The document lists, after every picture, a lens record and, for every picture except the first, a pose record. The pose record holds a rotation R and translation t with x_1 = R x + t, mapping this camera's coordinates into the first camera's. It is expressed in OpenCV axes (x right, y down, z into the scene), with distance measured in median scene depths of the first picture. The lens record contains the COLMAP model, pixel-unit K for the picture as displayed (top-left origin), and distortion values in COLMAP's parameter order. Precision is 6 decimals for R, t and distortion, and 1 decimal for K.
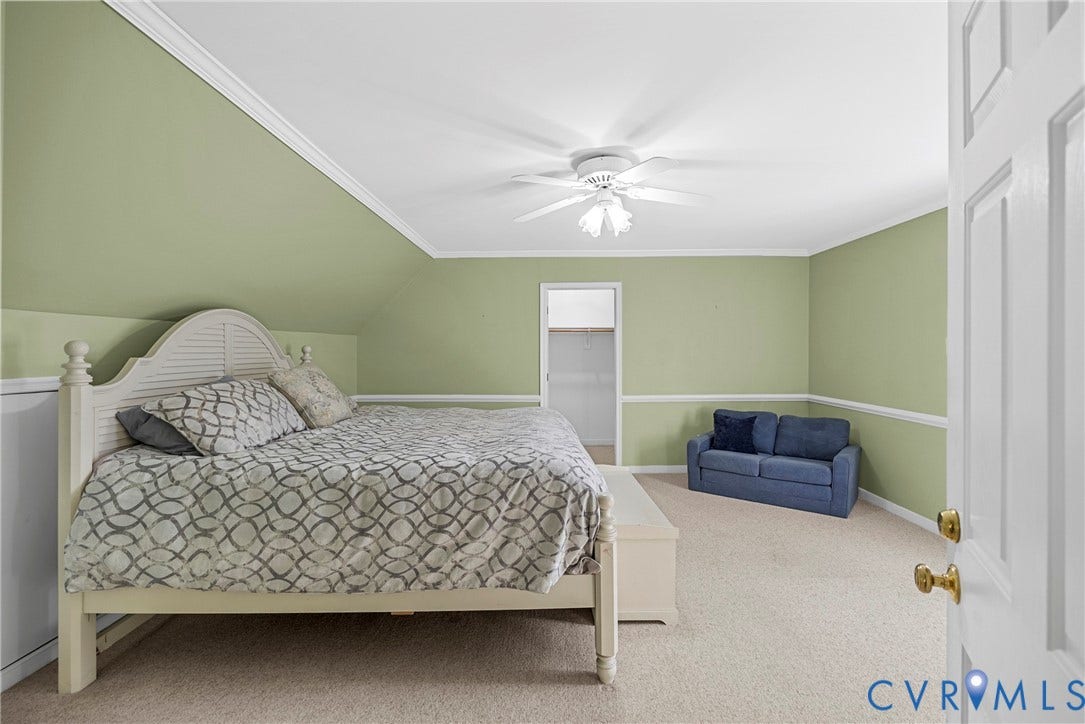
lens RADIAL K [[481.3, 0, 546.1], [0, 481.3, 345.5], [0, 0, 1]] dist [-0.002142, -0.000219]
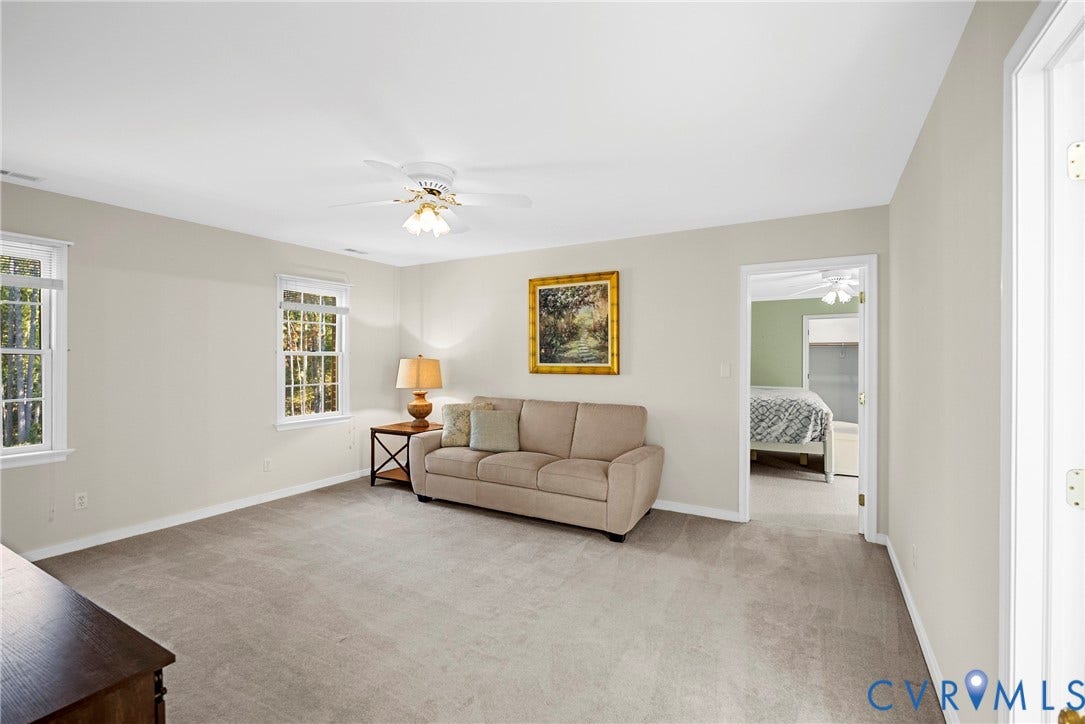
lens RADIAL K [[487.5, 0, 546.2], [0, 487.5, 355.6], [0, 0, 1]] dist [-0.002313, -0.000105]
pose [[0.877161, 0.003029, -0.480188, 0.044499], [0.000072, 0.999979, 0.006437, -0.024784], [0.480197, -0.005681, 0.877142, -2.156020]]
